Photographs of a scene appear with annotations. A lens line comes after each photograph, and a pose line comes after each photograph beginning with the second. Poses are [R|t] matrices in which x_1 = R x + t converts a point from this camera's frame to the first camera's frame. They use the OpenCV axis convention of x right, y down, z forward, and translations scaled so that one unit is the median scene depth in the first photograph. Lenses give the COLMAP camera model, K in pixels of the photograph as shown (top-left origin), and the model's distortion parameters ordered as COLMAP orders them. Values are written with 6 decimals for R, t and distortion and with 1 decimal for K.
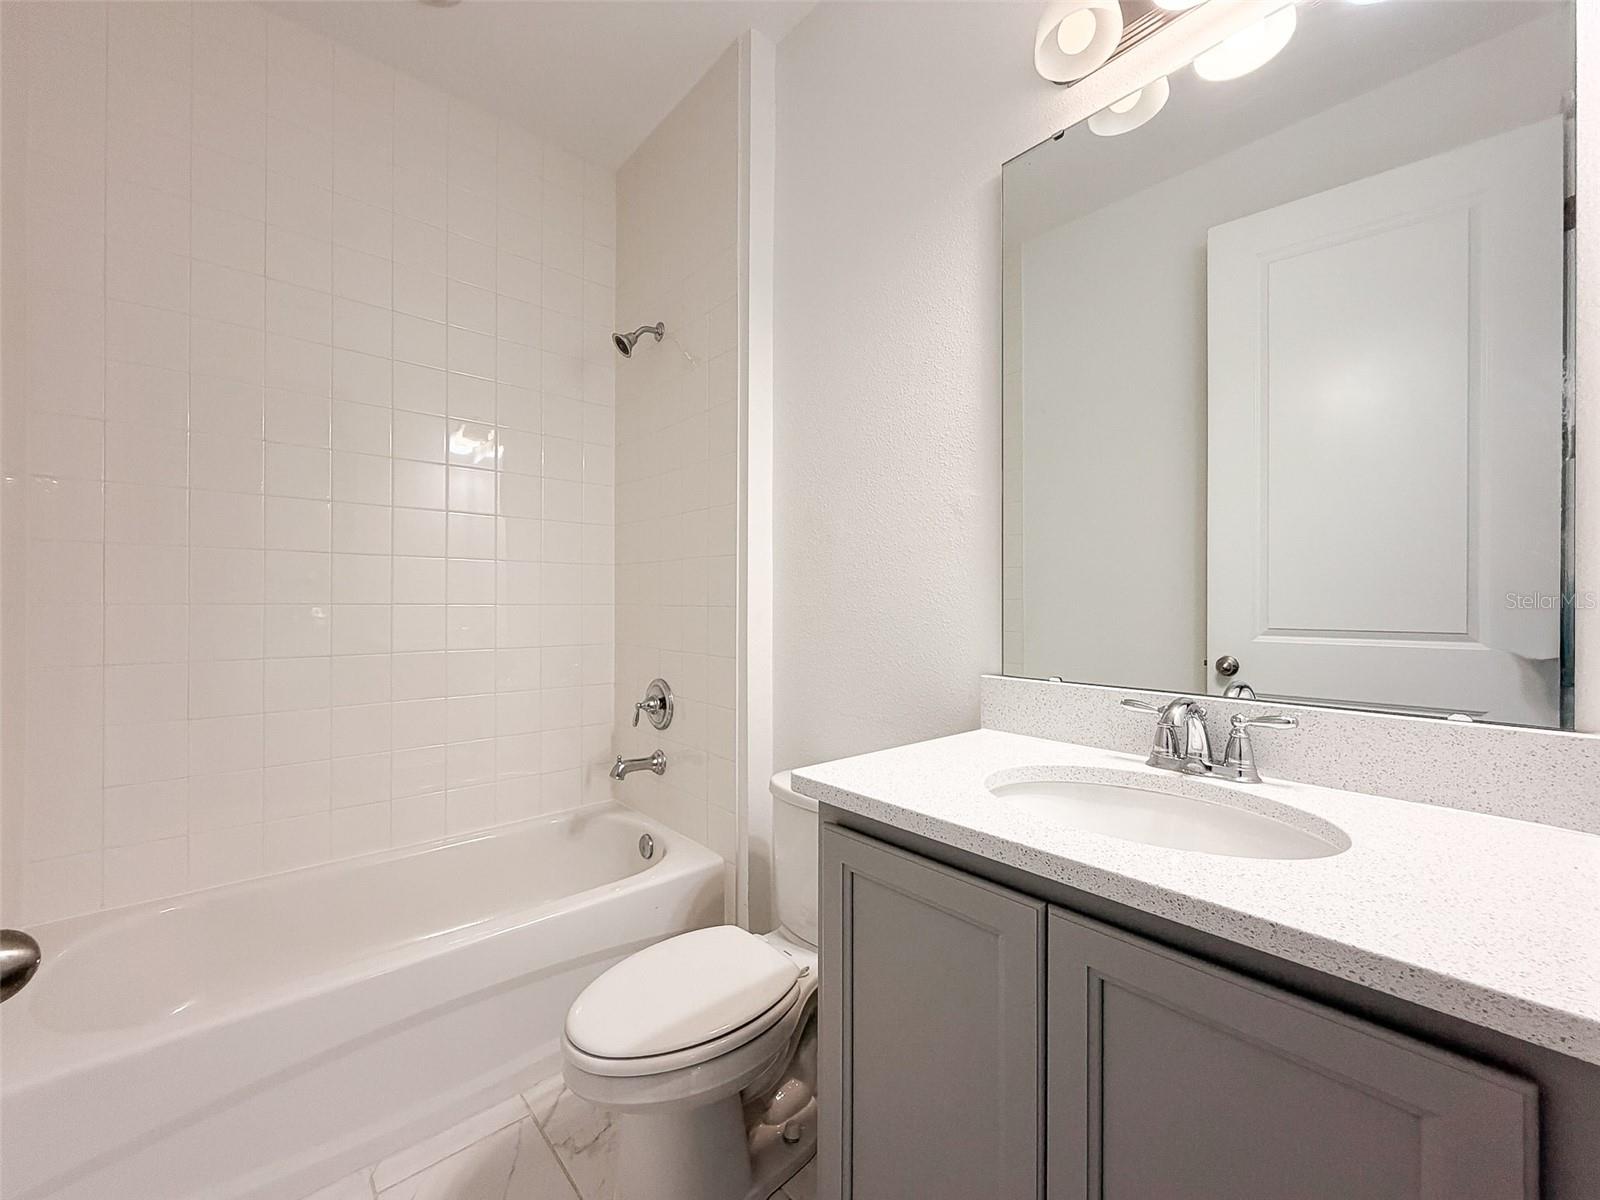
lens RADIAL K [[639.4, 0, 798.0], [0, 639.4, 602.1], [0, 0, 1]] dist [-0.000038, 0.000078]
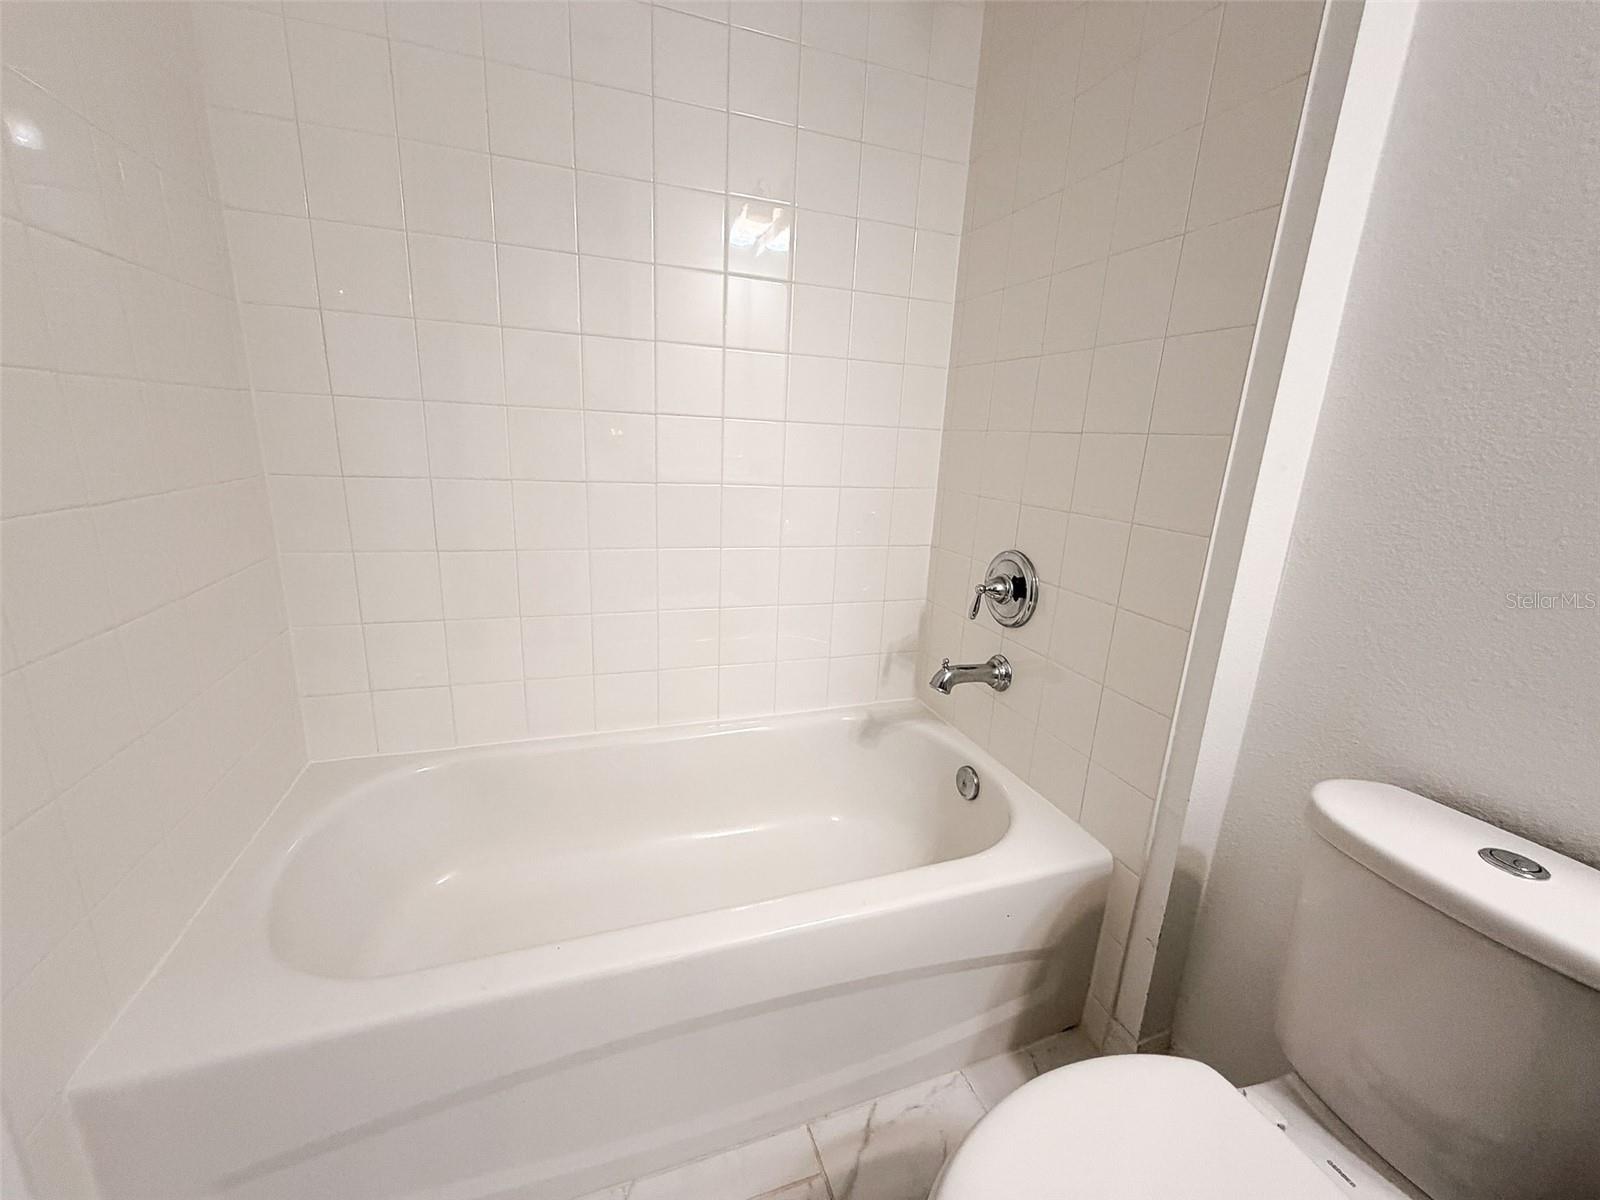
lens RADIAL K [[639.4, 0, 798.0], [0, 639.4, 602.1], [0, 0, 1]] dist [-0.000038, 0.000078]
pose [[0.923394, 0.130377, -0.361034, -0.181756], [-0.040219, 0.968235, 0.246785, 0.020732], [0.381741, -0.213360, 0.899306, 0.332609]]
